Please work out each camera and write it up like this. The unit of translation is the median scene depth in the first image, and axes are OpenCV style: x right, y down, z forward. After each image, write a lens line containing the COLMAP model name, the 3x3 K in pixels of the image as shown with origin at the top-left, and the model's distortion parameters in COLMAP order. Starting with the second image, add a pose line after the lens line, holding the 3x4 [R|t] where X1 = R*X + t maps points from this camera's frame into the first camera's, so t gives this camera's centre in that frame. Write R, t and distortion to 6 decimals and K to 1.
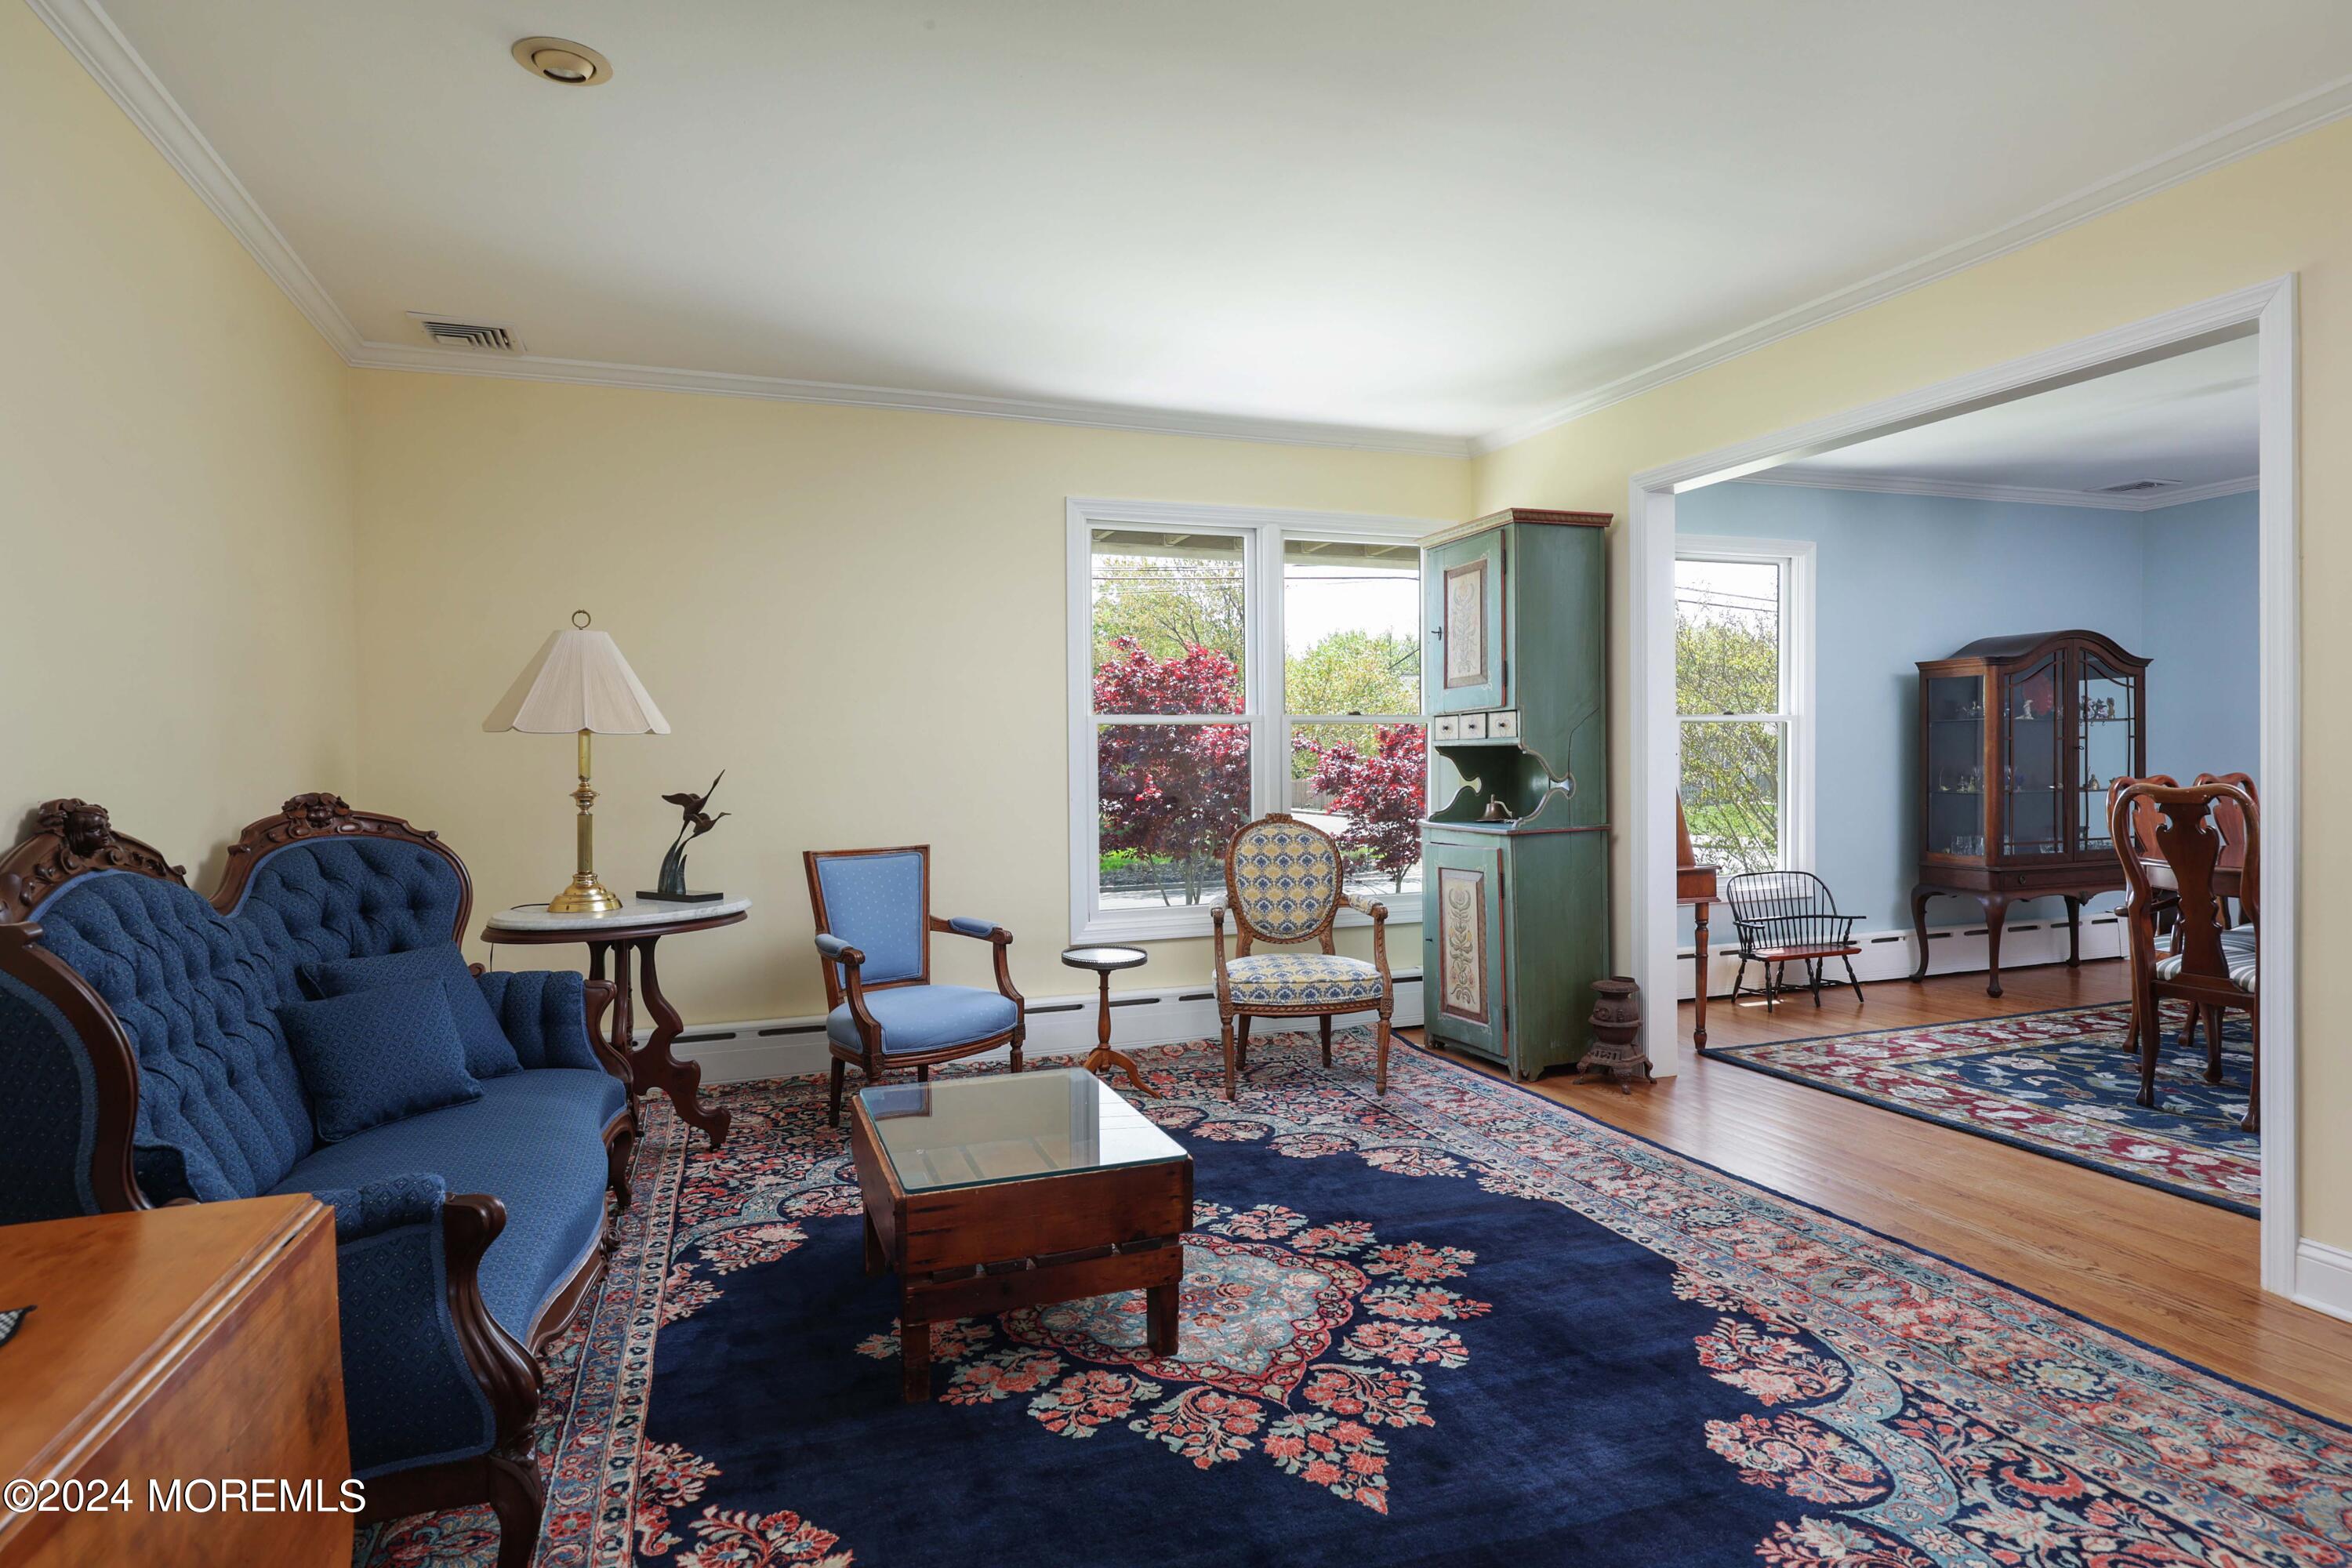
lens RADIAL K [[1284.7, 0, 1168.4], [0, 1284.7, 779.1], [0, 0, 1]] dist [0.005672, -0.000702]
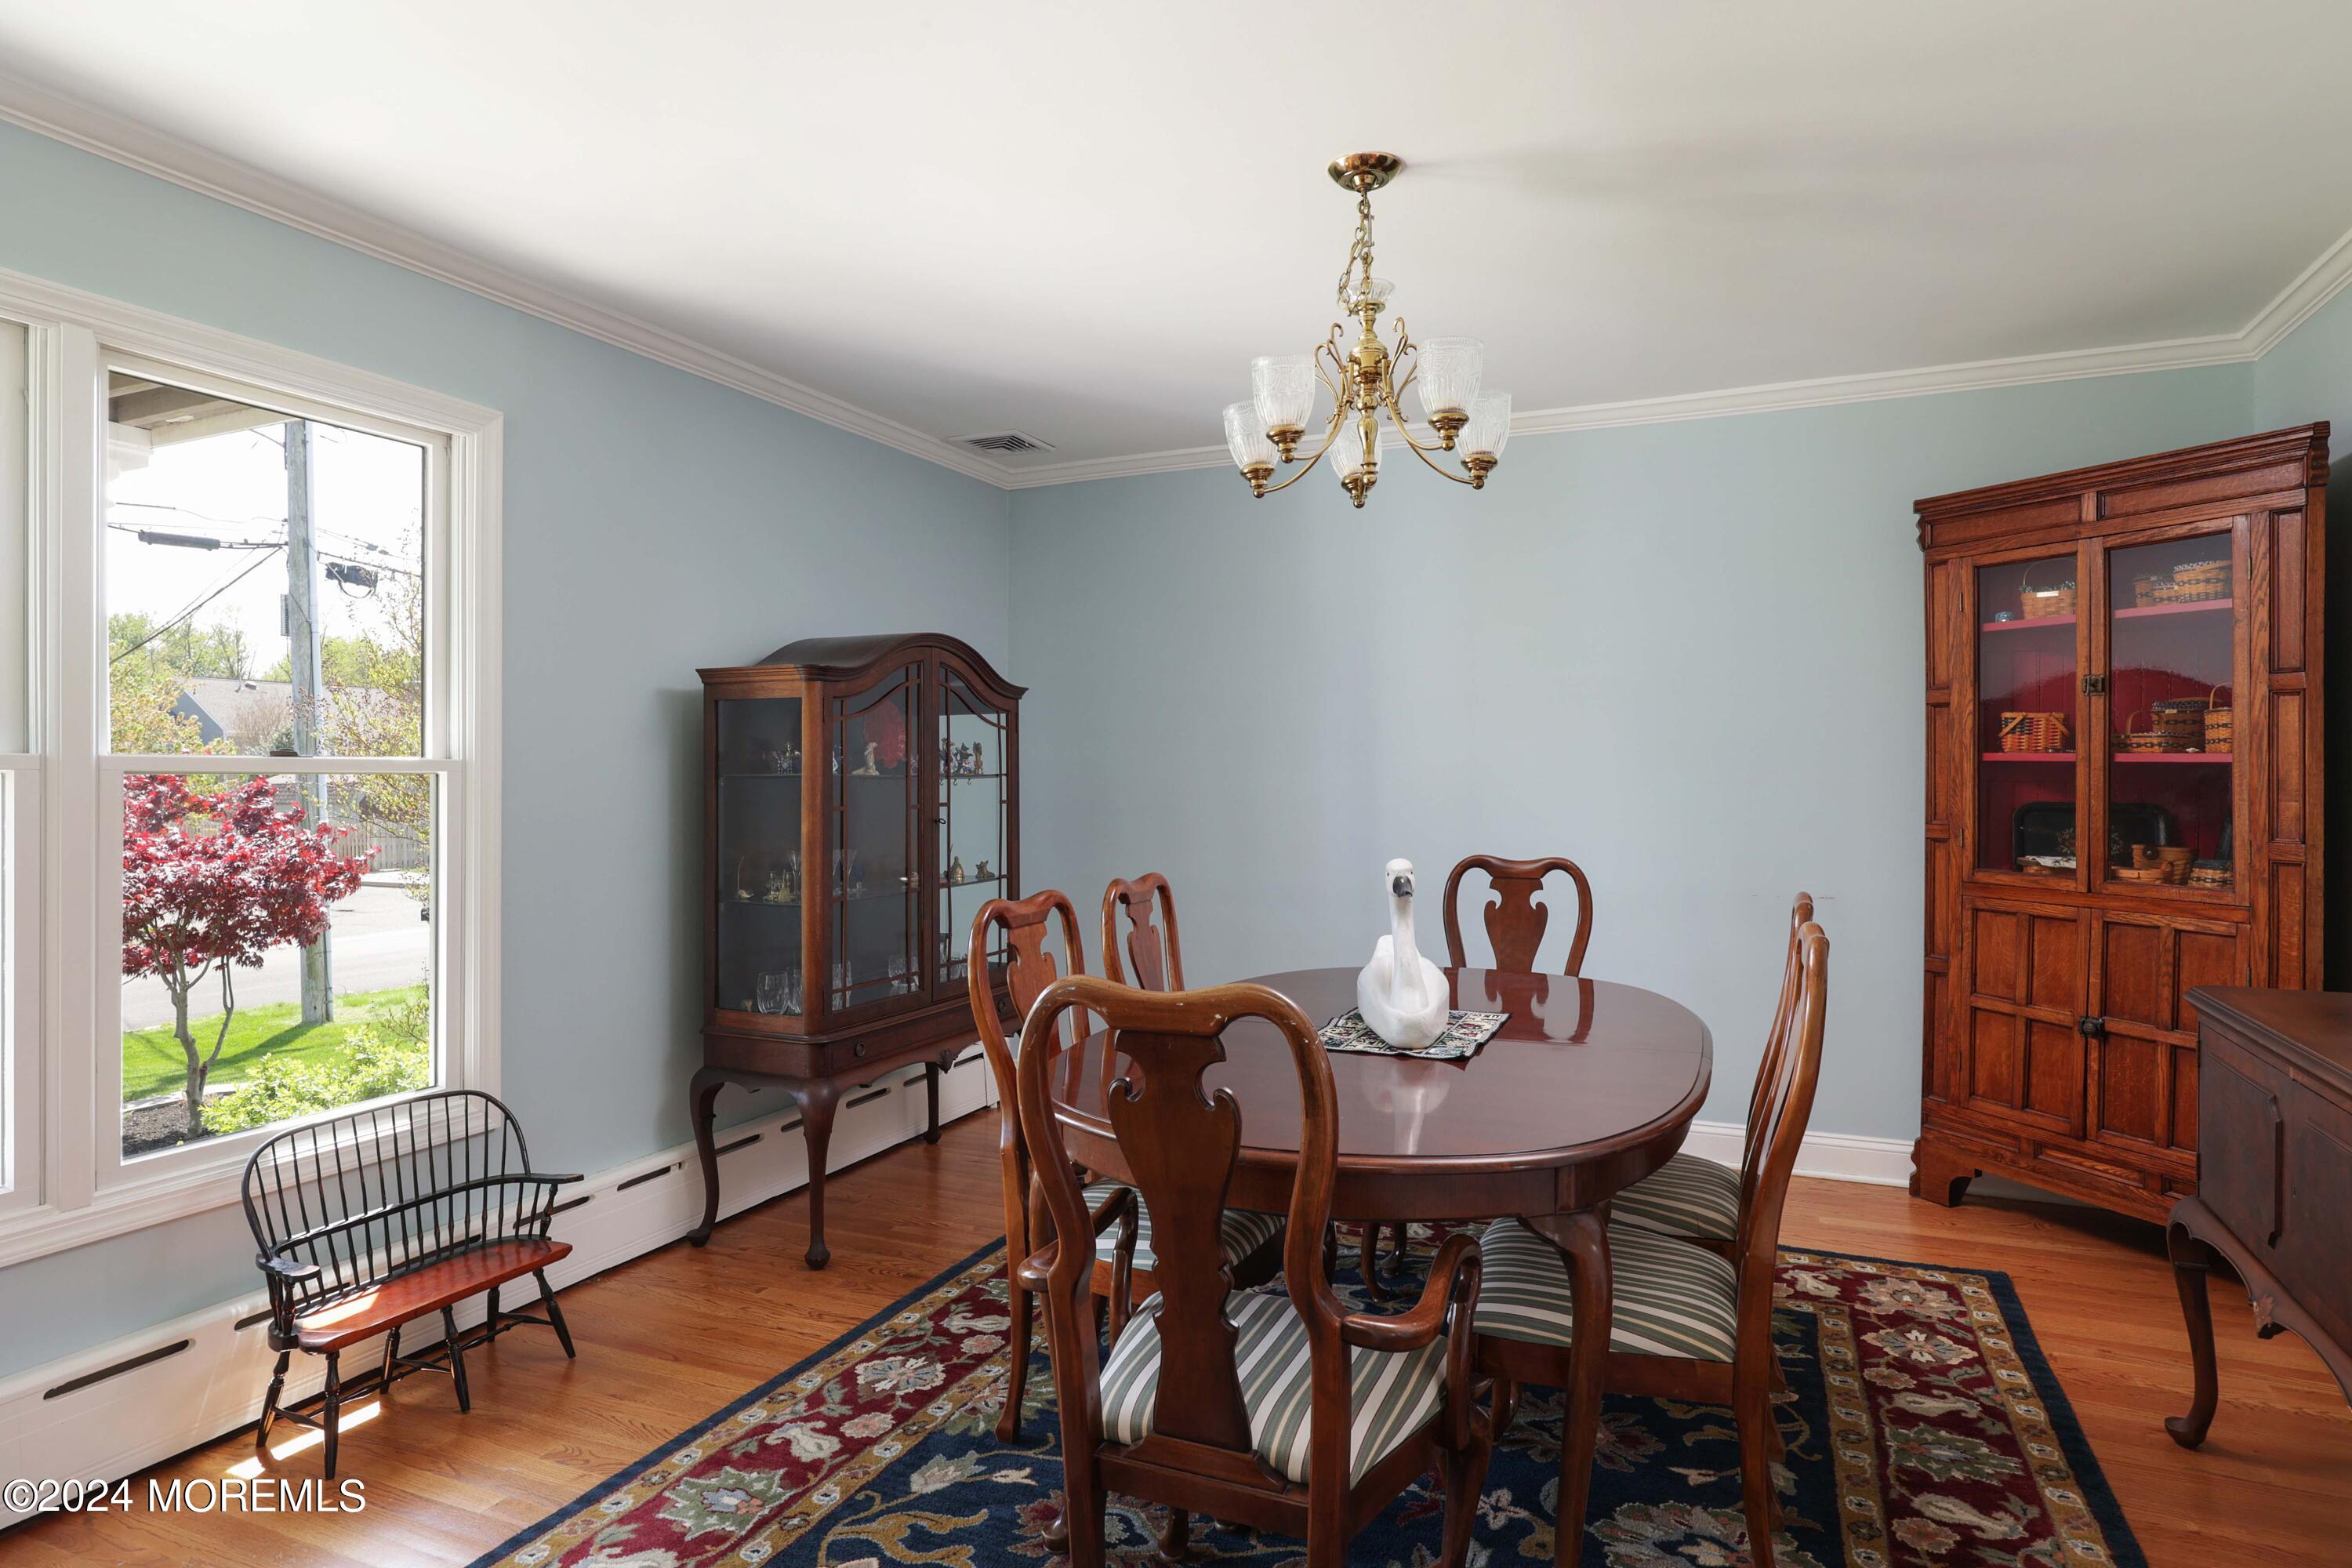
lens RADIAL K [[1312.6, 0, 1173.4], [0, 1312.6, 781.2], [0, 0, 1]] dist [0.005928, -0.000900]
pose [[0.699273, 0.008414, 0.714805, 0.323207], [0.004505, 0.999859, -0.016177, -0.032482], [-0.714841, 0.014532, 0.699136, 0.462327]]
